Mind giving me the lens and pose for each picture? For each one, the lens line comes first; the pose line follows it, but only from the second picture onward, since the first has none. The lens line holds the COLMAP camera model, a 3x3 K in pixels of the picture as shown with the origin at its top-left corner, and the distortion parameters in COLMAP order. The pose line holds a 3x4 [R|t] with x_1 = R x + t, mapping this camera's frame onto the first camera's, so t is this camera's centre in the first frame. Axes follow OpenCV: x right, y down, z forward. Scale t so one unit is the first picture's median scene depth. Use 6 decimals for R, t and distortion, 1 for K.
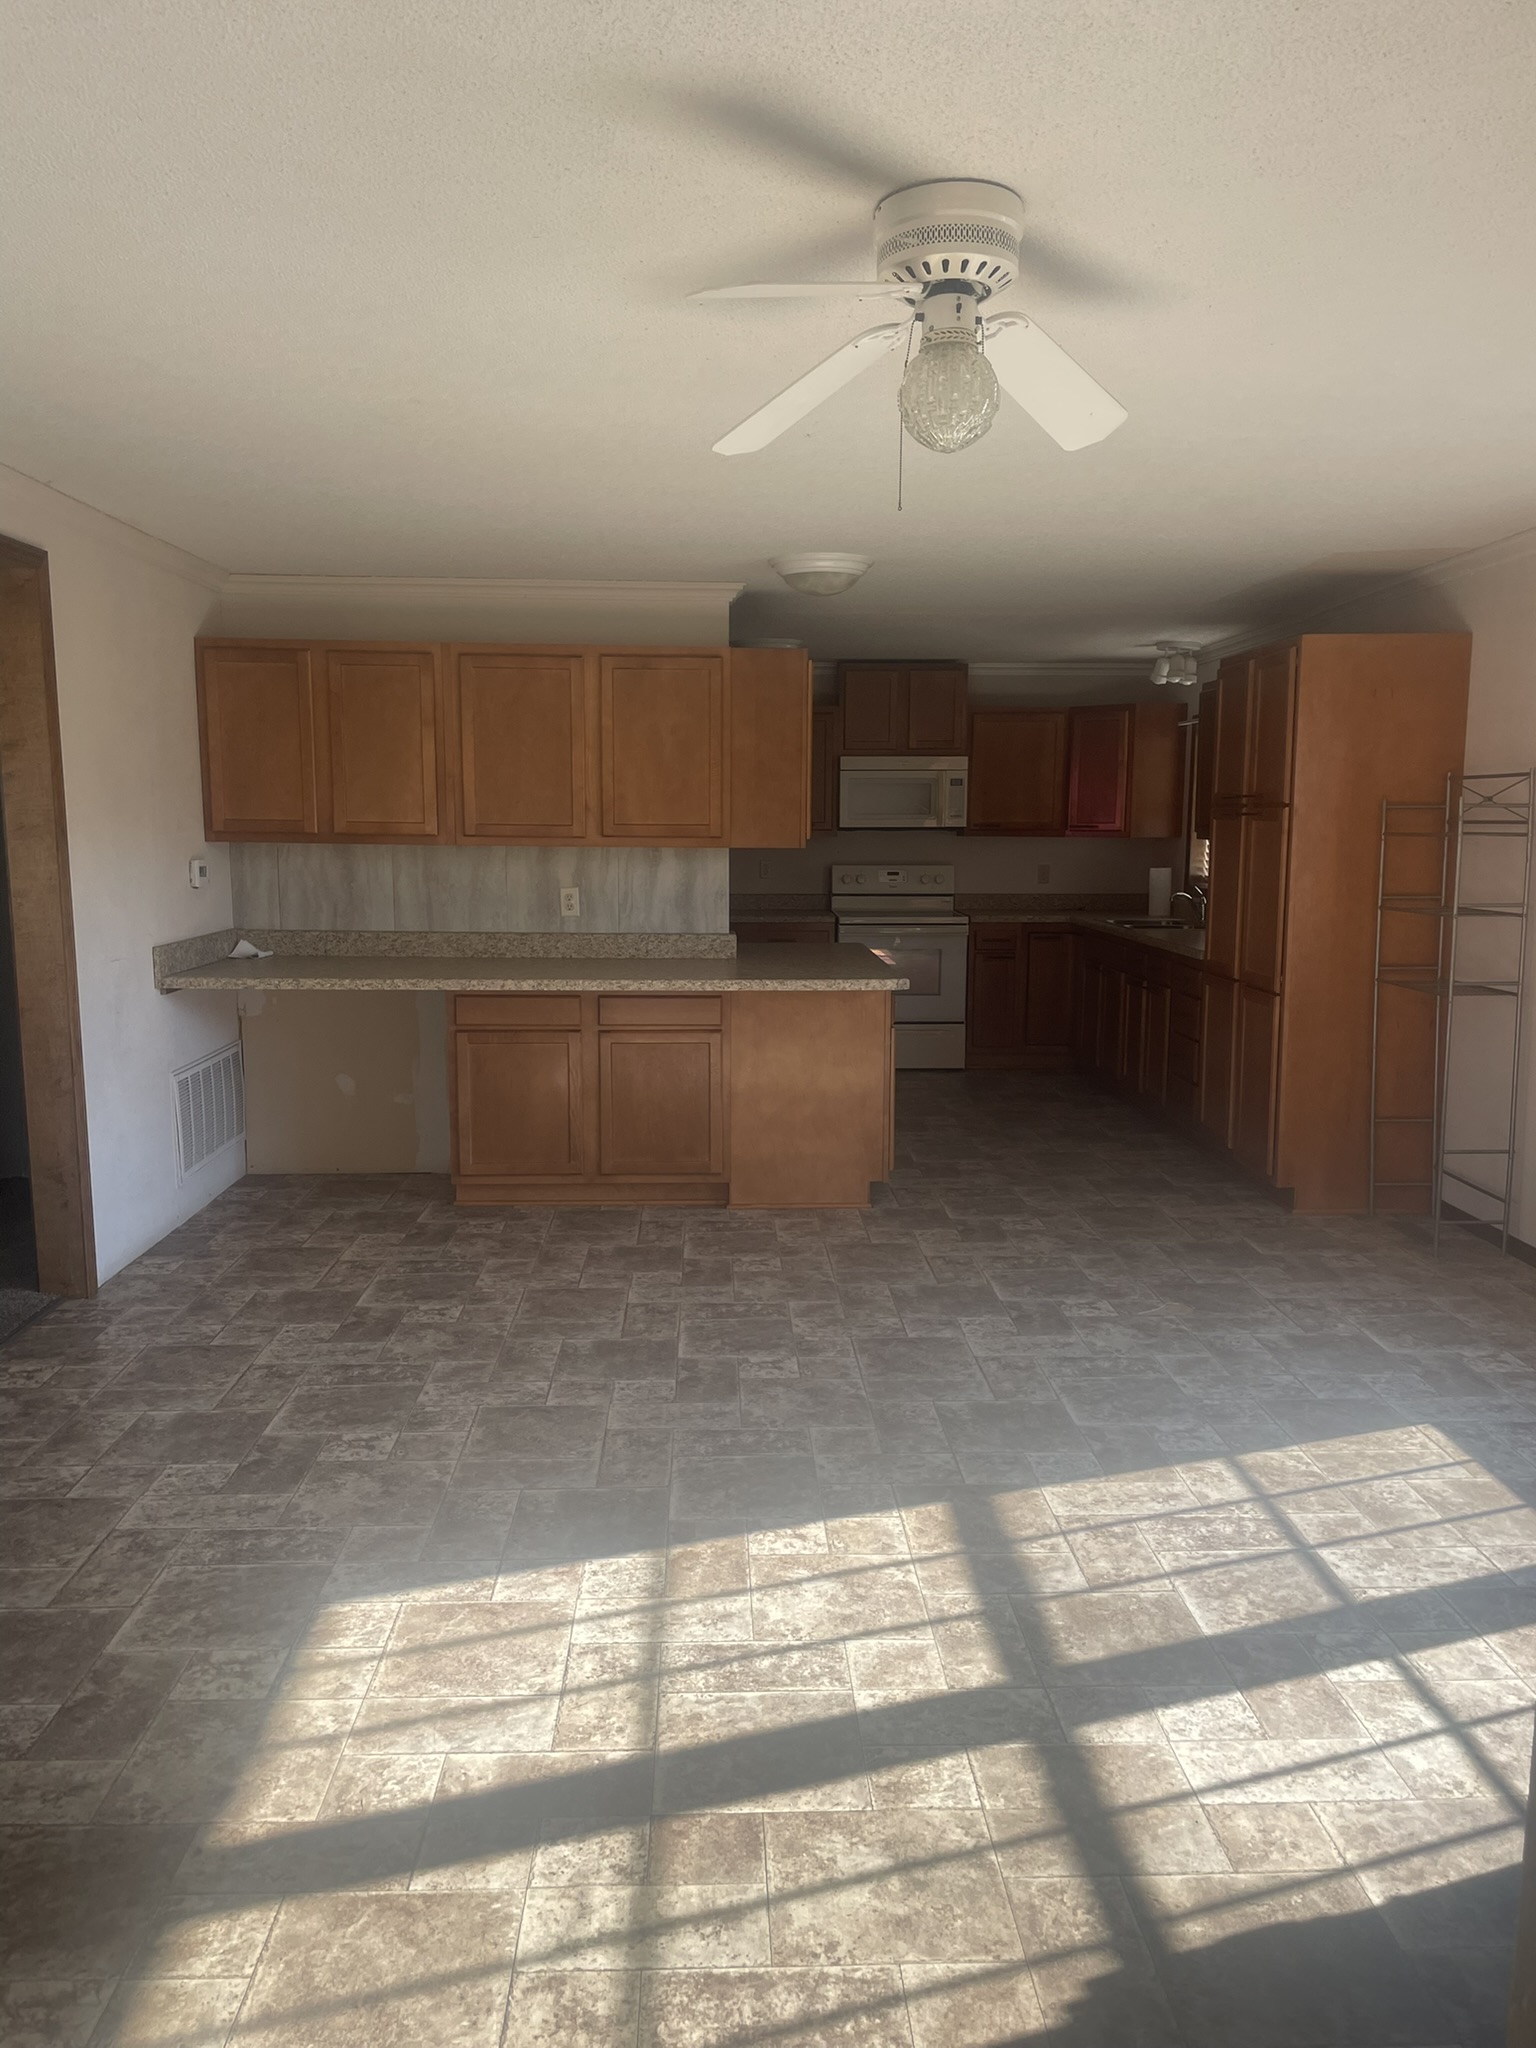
lens RADIAL K [[1593.8, 0, 758.4], [0, 1593.8, 965.6], [0, 0, 1]] dist [0.073722, -0.074719]
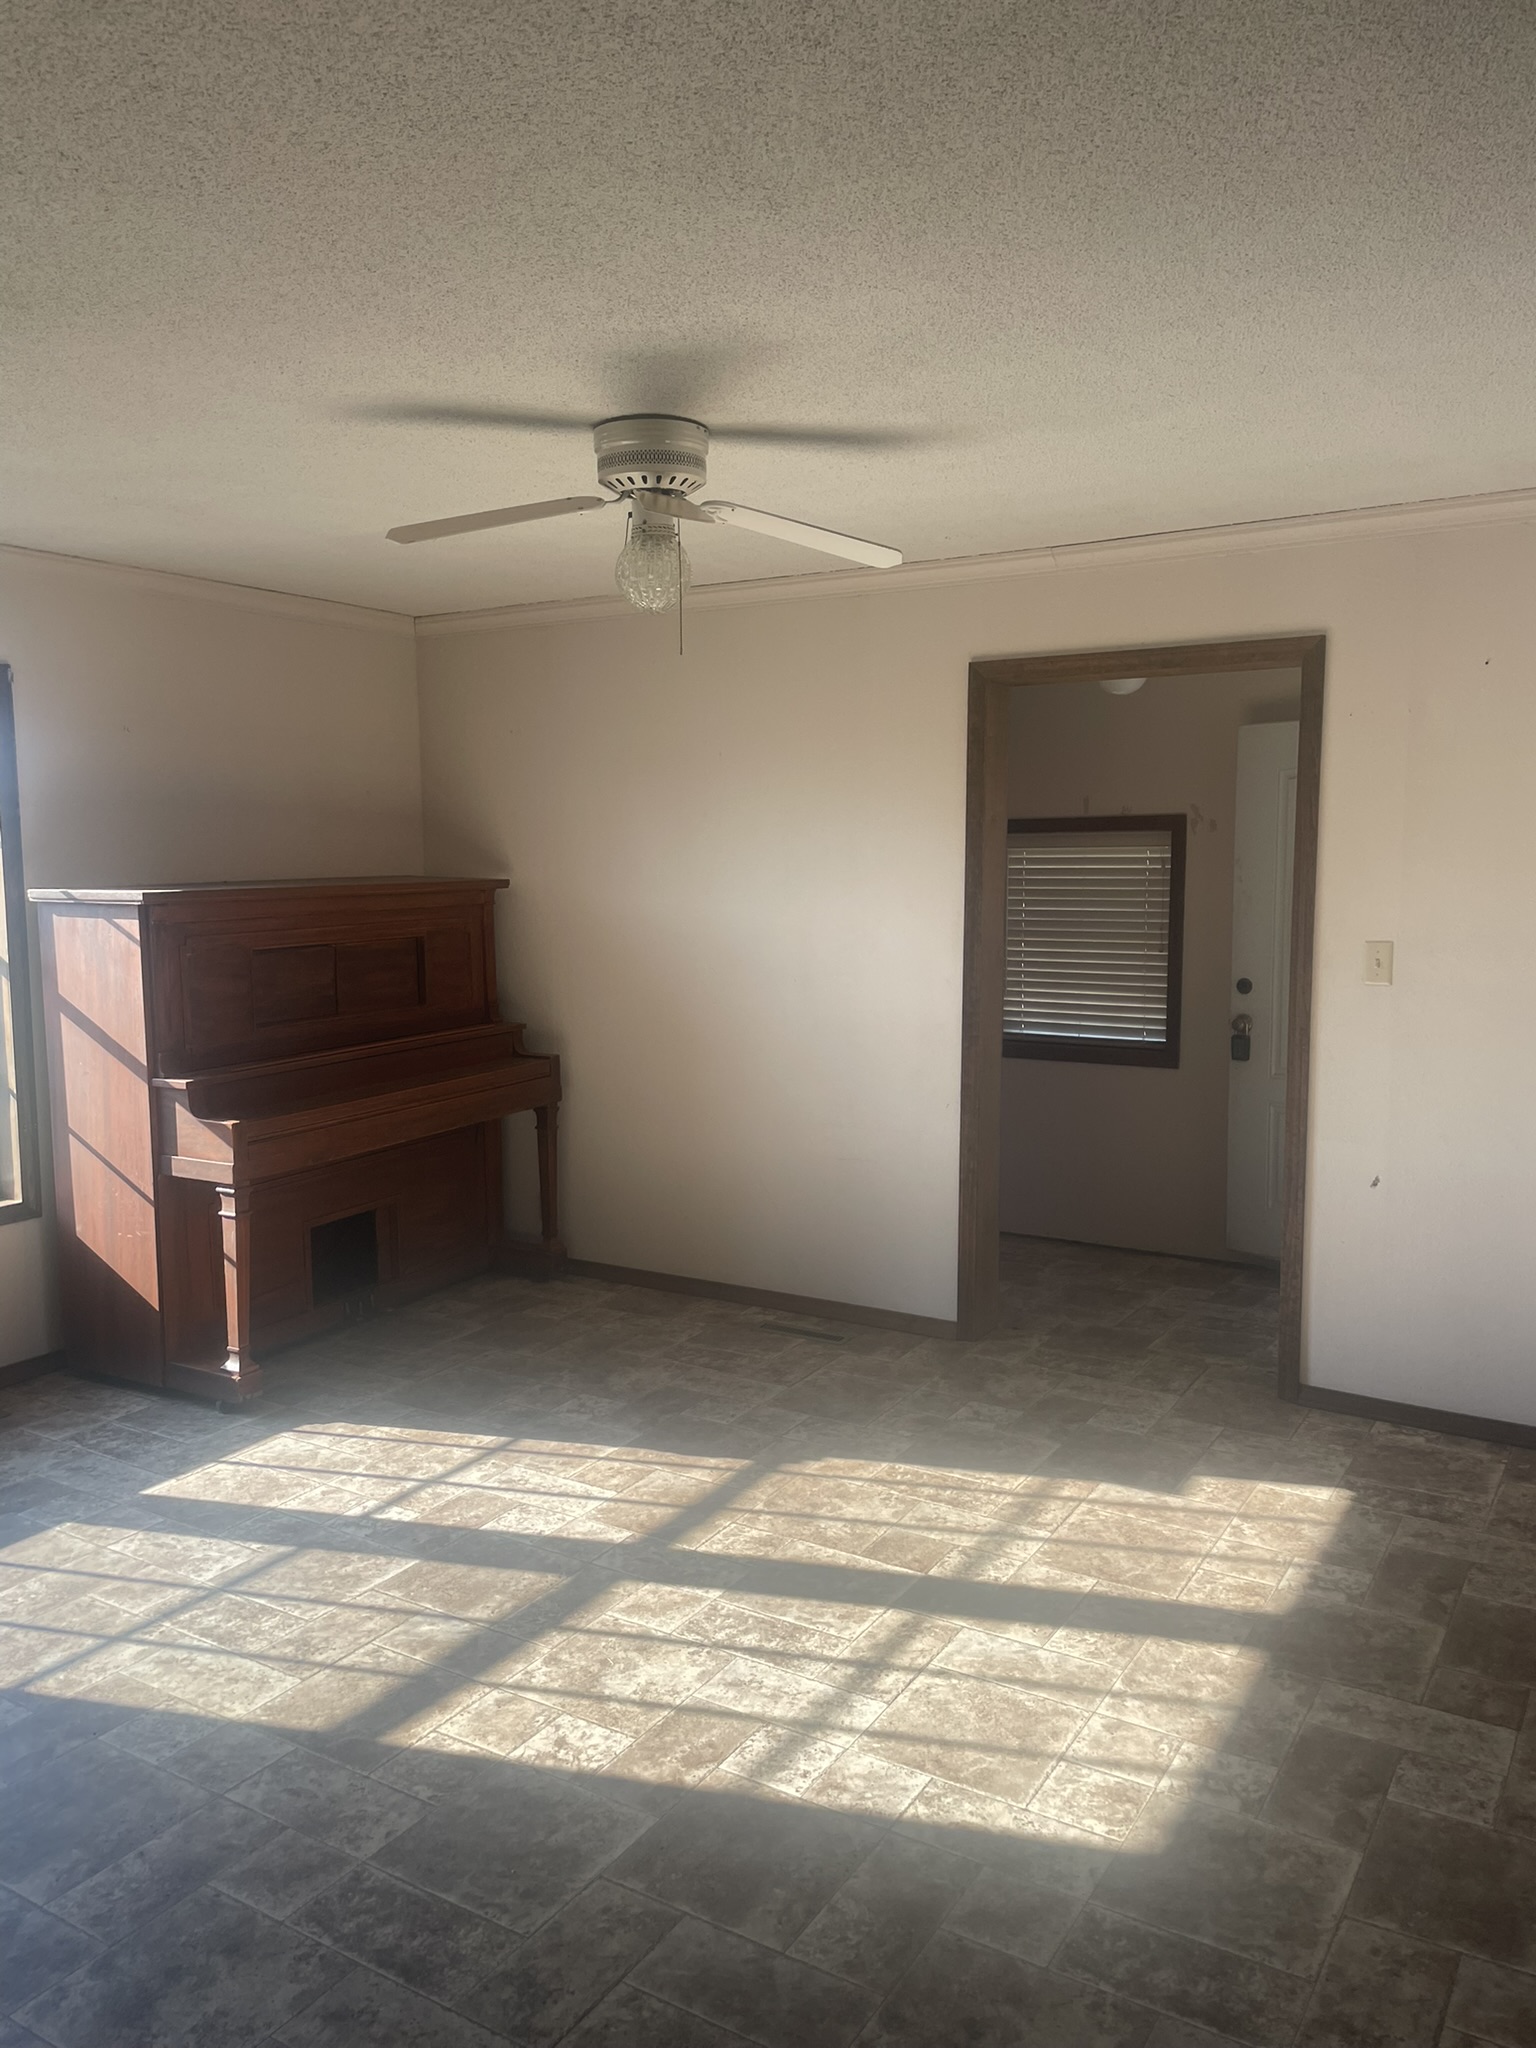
lens RADIAL K [[1552.6, 0, 754.9], [0, 1552.6, 1026.5], [0, 0, 1]] dist [0.062631, -0.072050]
pose [[-0.834663, -0.059524, 0.547535, -0.574019], [0.051348, 0.981403, 0.184966, -0.192854], [-0.548362, 0.182499, -0.816084, 1.809618]]
